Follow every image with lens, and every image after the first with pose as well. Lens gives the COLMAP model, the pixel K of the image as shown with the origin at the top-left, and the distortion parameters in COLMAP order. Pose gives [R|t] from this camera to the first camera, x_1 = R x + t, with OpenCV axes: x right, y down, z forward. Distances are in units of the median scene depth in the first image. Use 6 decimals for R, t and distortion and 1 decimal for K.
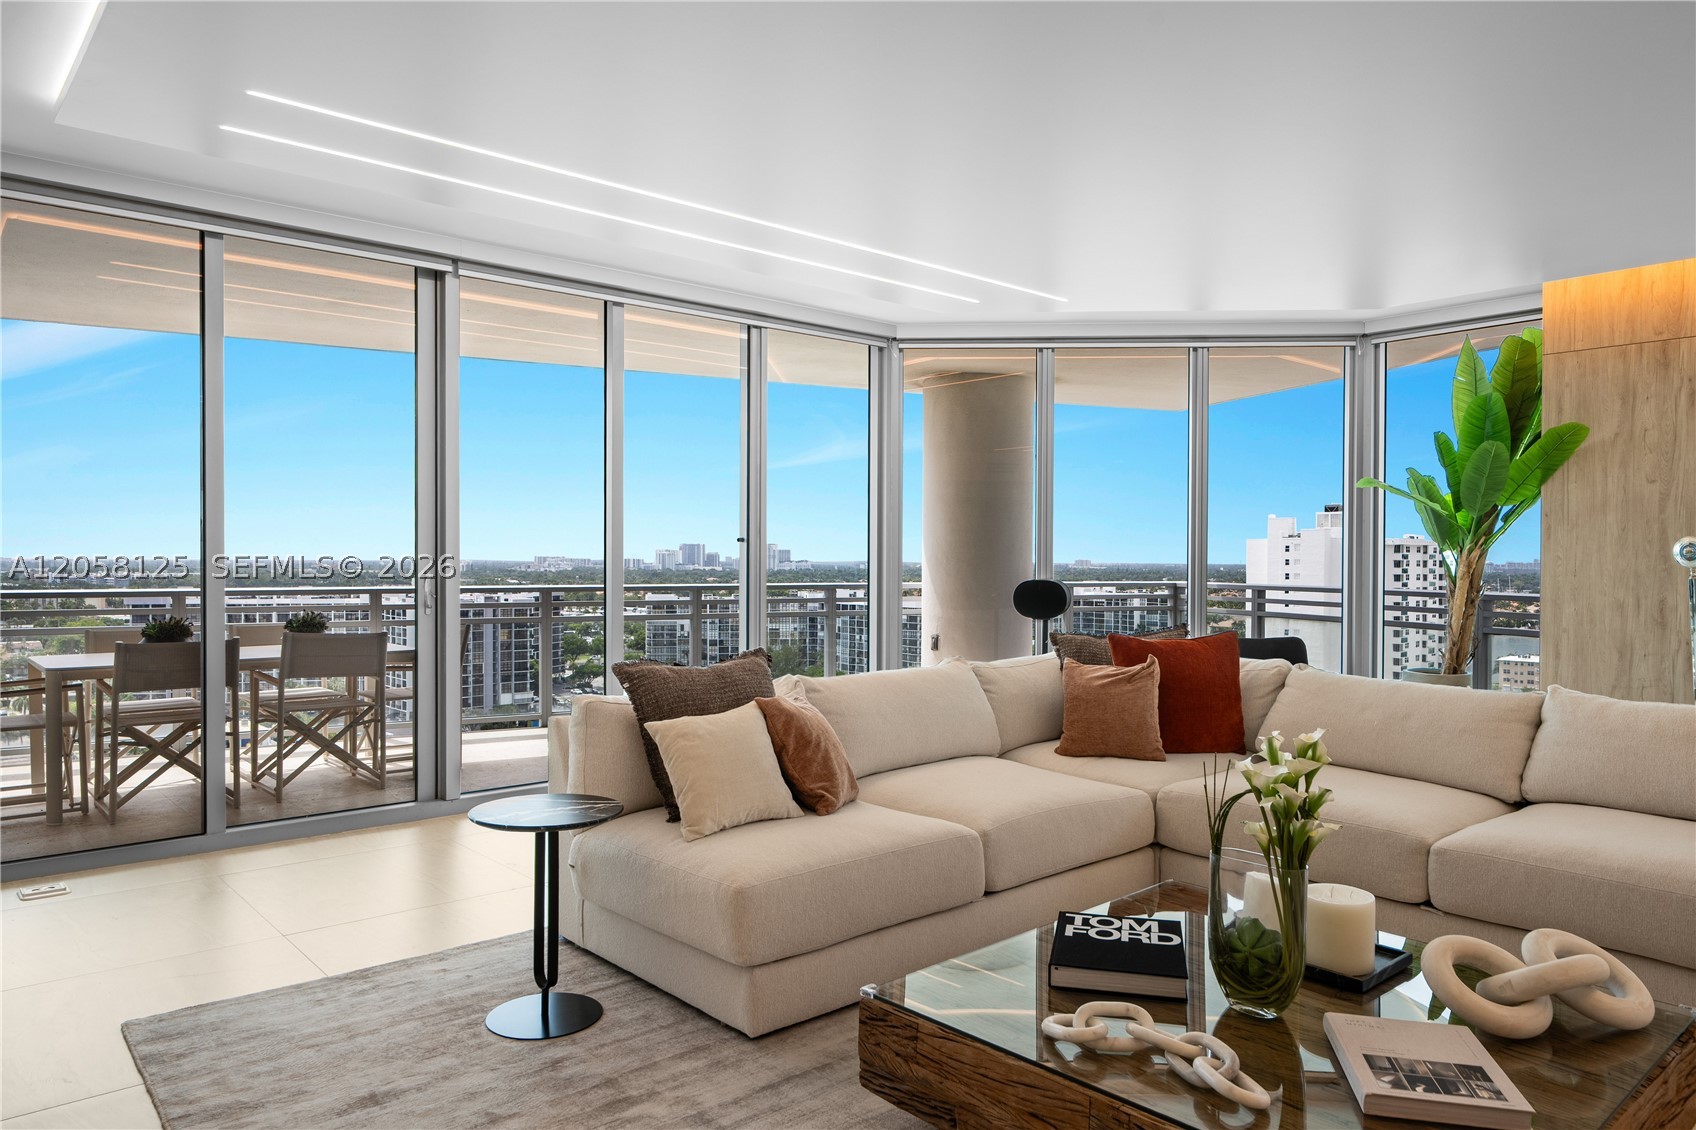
lens RADIAL K [[1111.9, 0, 848.0], [0, 1111.9, 565.0], [0, 0, 1]] dist [0.006648, 0.002833]
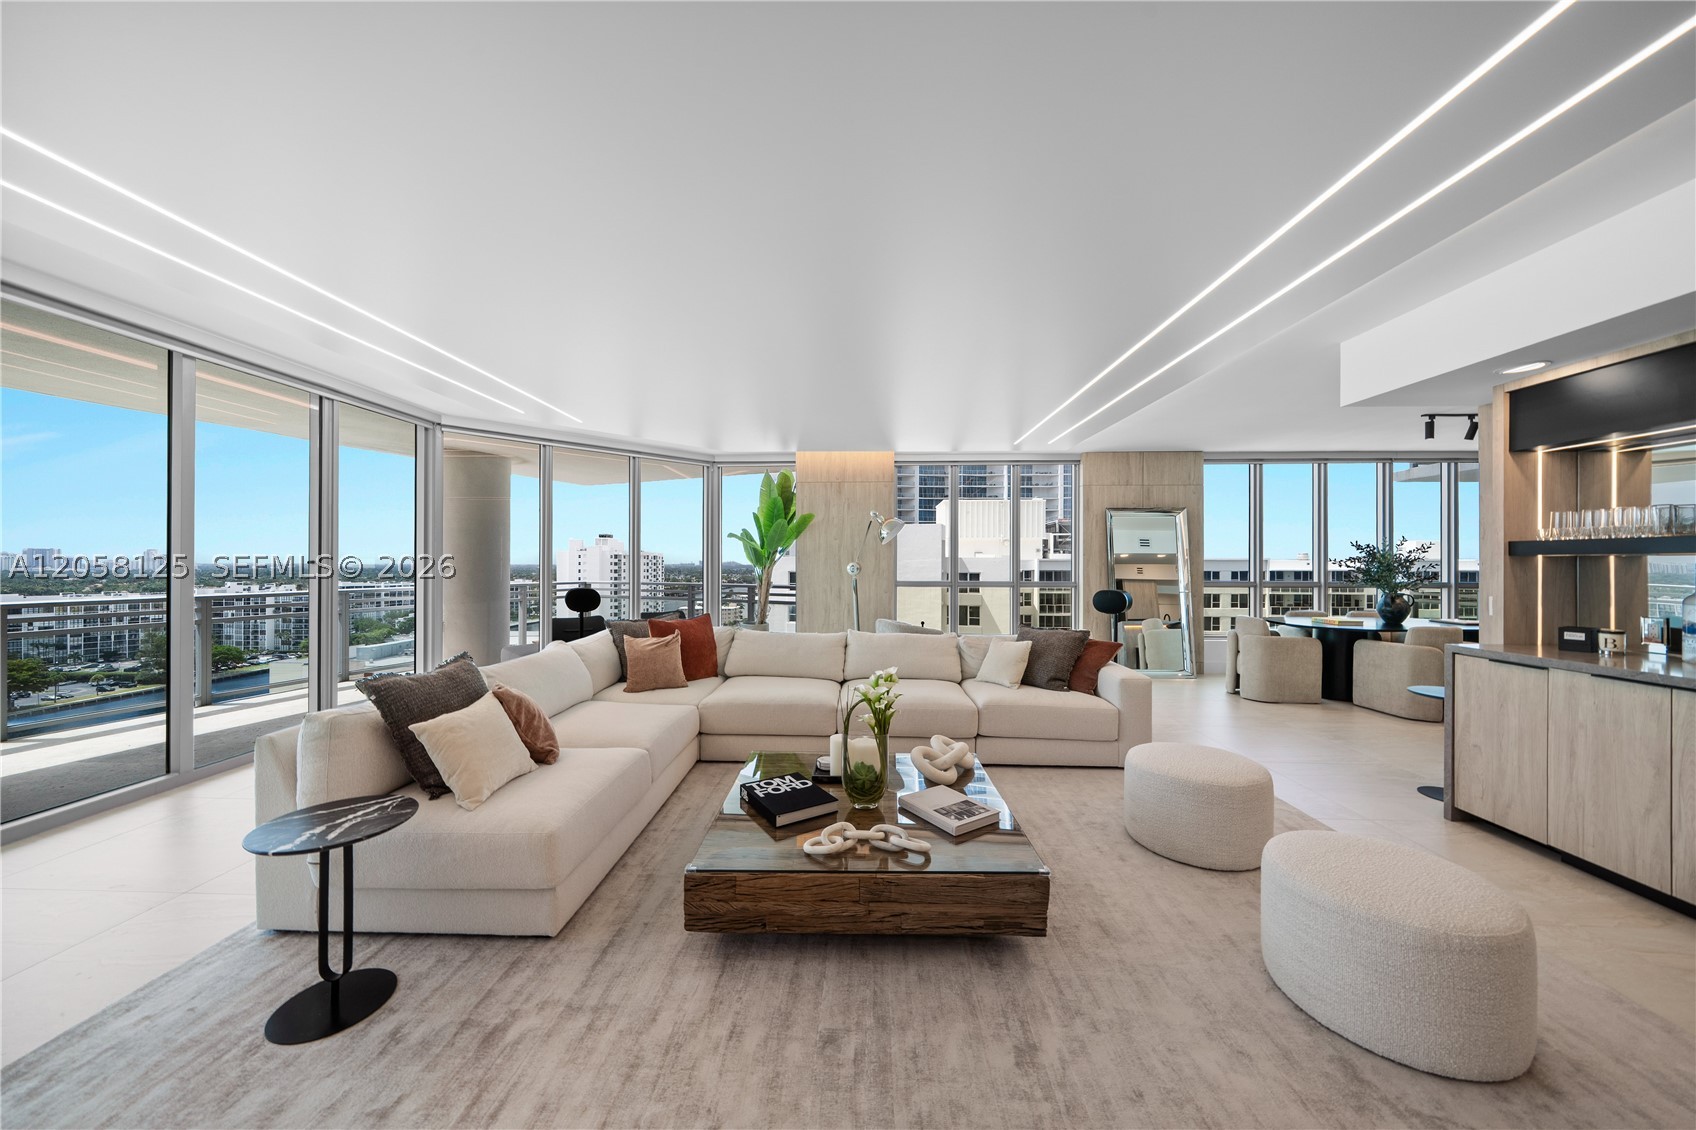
lens RADIAL K [[575.8, 0, 844.6], [0, 575.8, 560.2], [0, 0, 1]] dist [-0.001982, -0.000211]
pose [[0.688194, 0.001273, 0.725526, -0.221935], [0.004372, 0.999973, -0.005901, -0.026565], [-0.725513, 0.007233, 0.688170, 0.143152]]
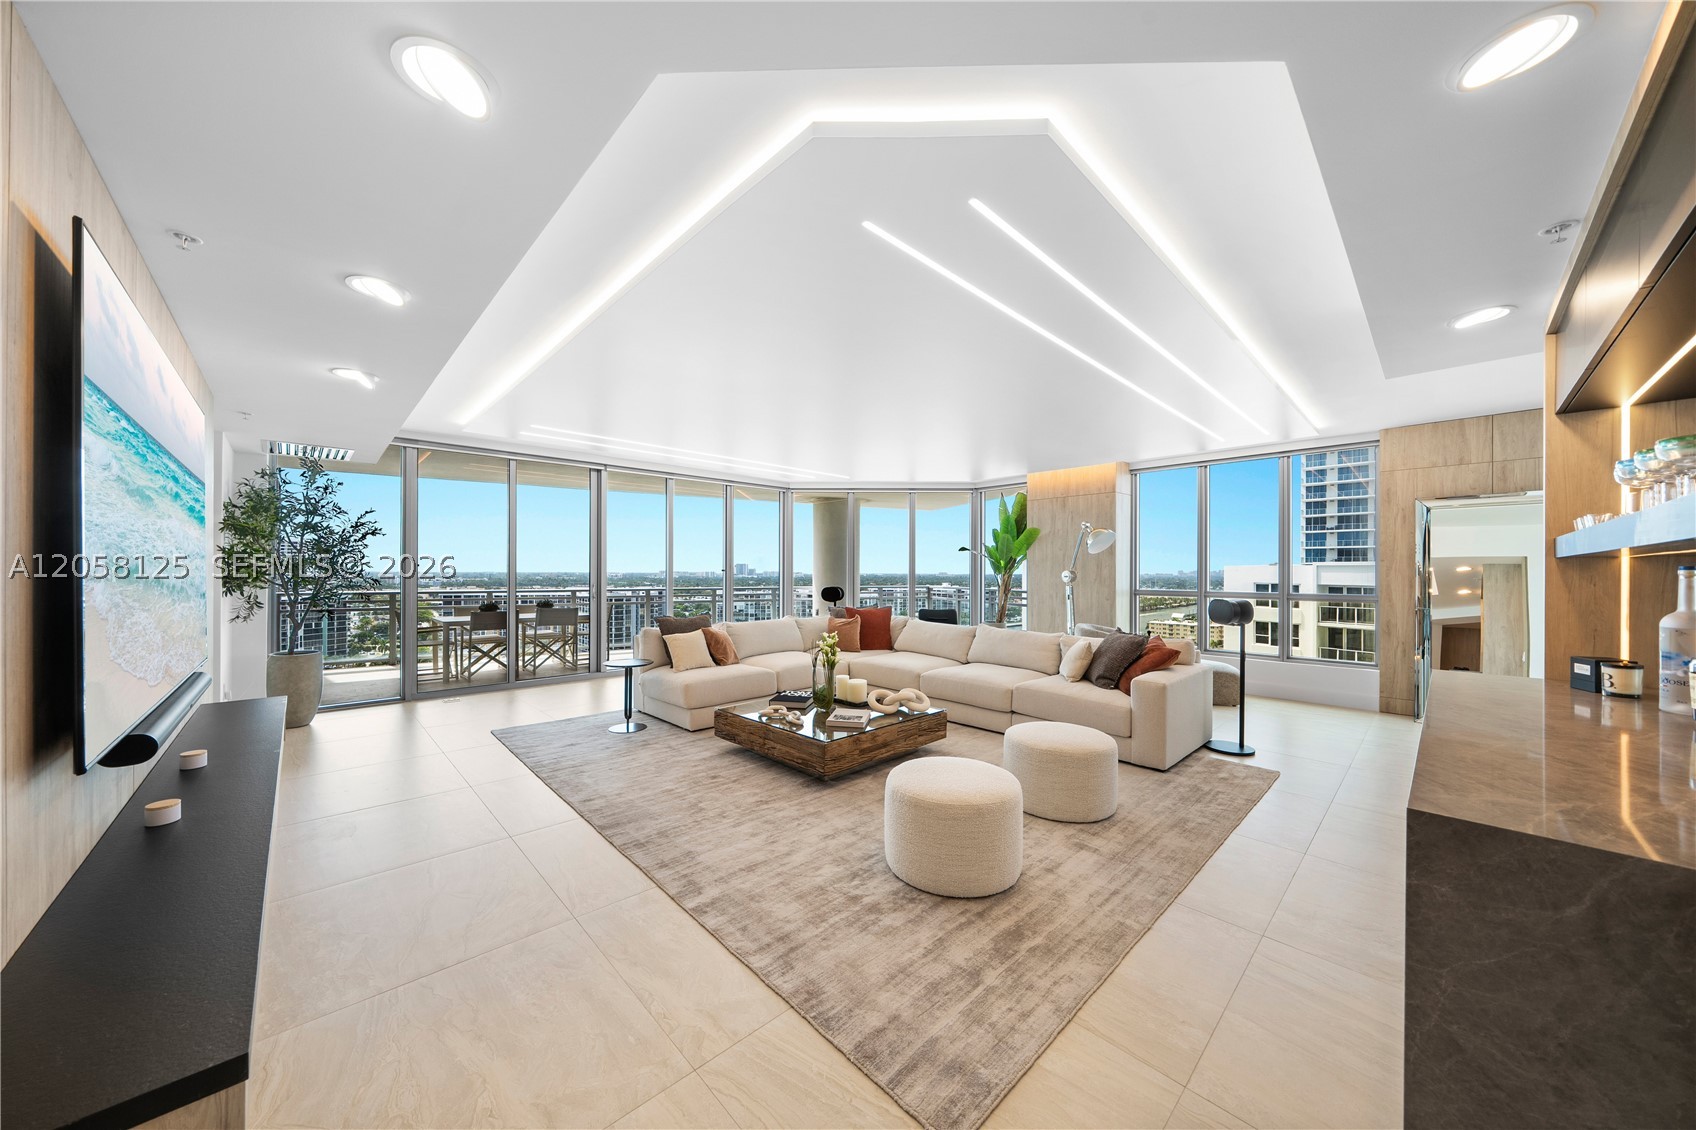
lens RADIAL K [[572.6, 0, 847.2], [0, 572.6, 568.4], [0, 0, 1]] dist [0.000123, -0.000006]
pose [[0.999064, 0.000210, 0.043257, 0.182192], [0.000272, 0.999938, -0.011137, -0.018328], [-0.043257, 0.011138, 0.999002, -0.425627]]
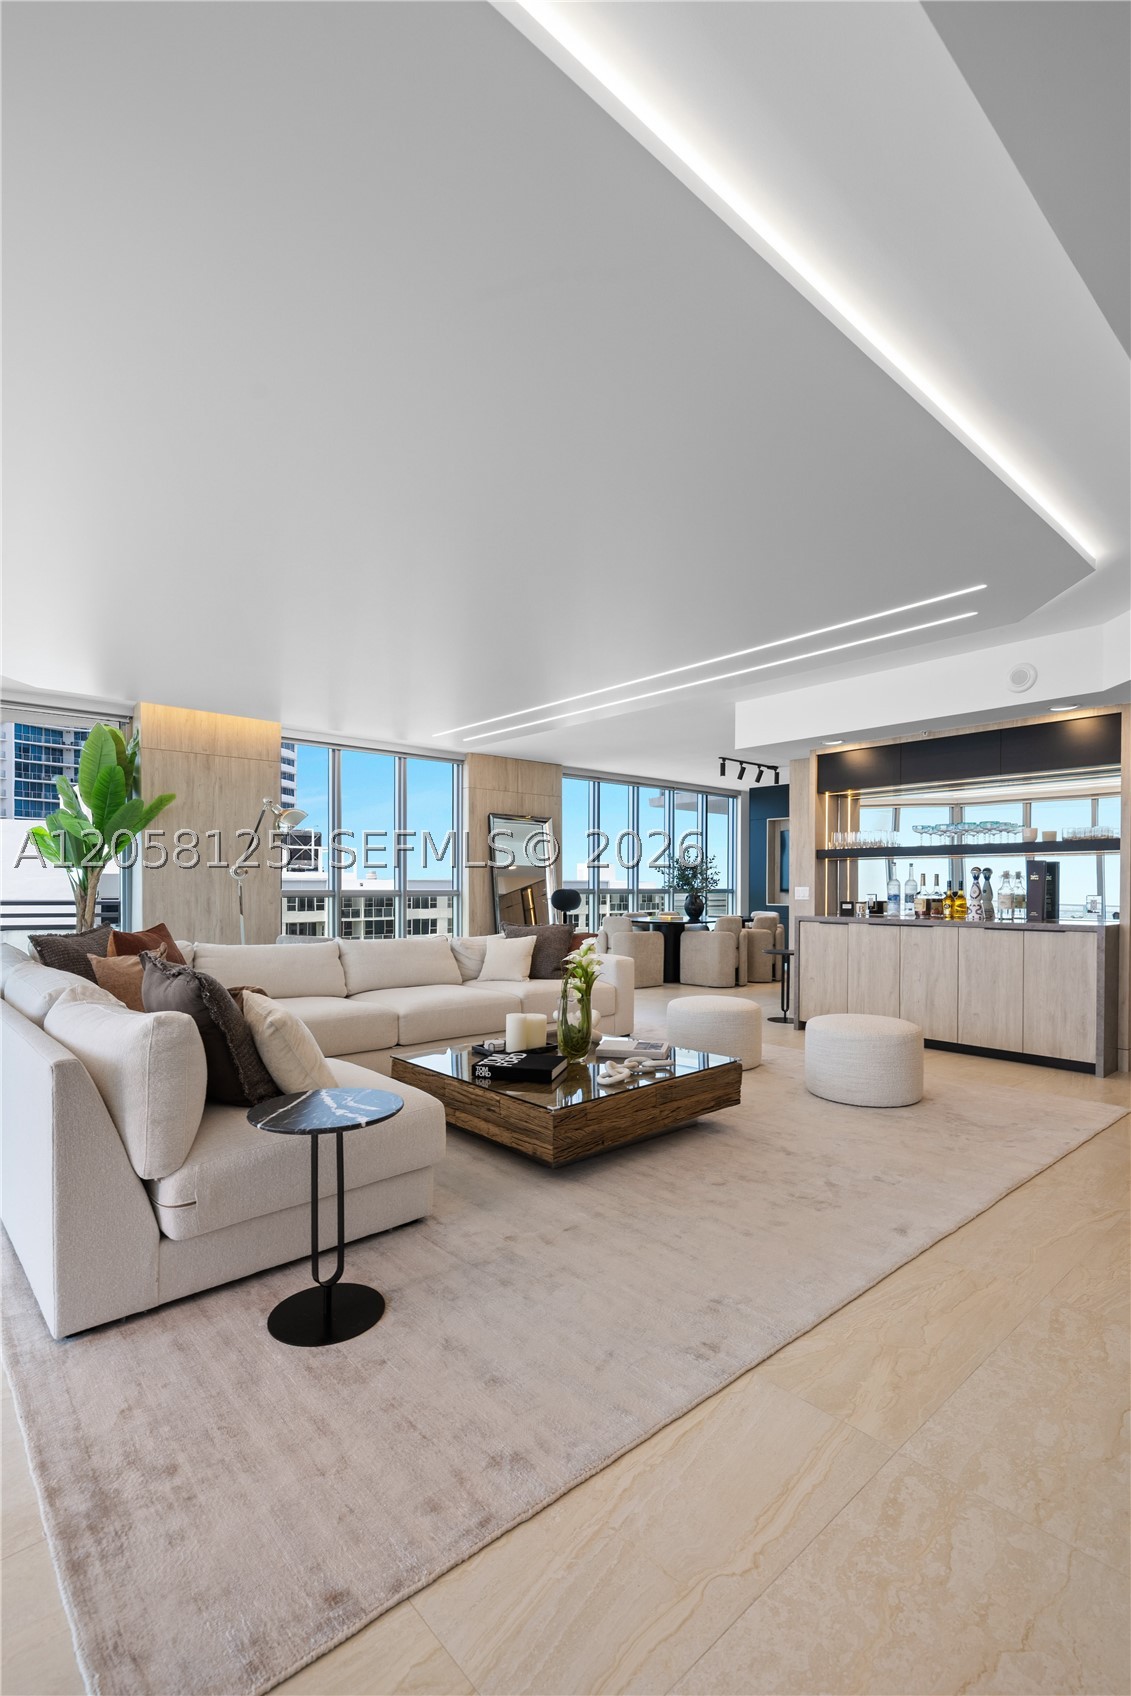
lens RADIAL K [[775.2, 0, 567.0], [0, 775.2, 881.8], [0, 0, 1]] dist [-0.001538, -0.000010]
pose [[-0.004541, 0.002432, 0.999987, -0.637474], [0.004045, 0.999989, -0.002414, 0.012399], [-0.999982, 0.004034, -0.004550, 0.514528]]
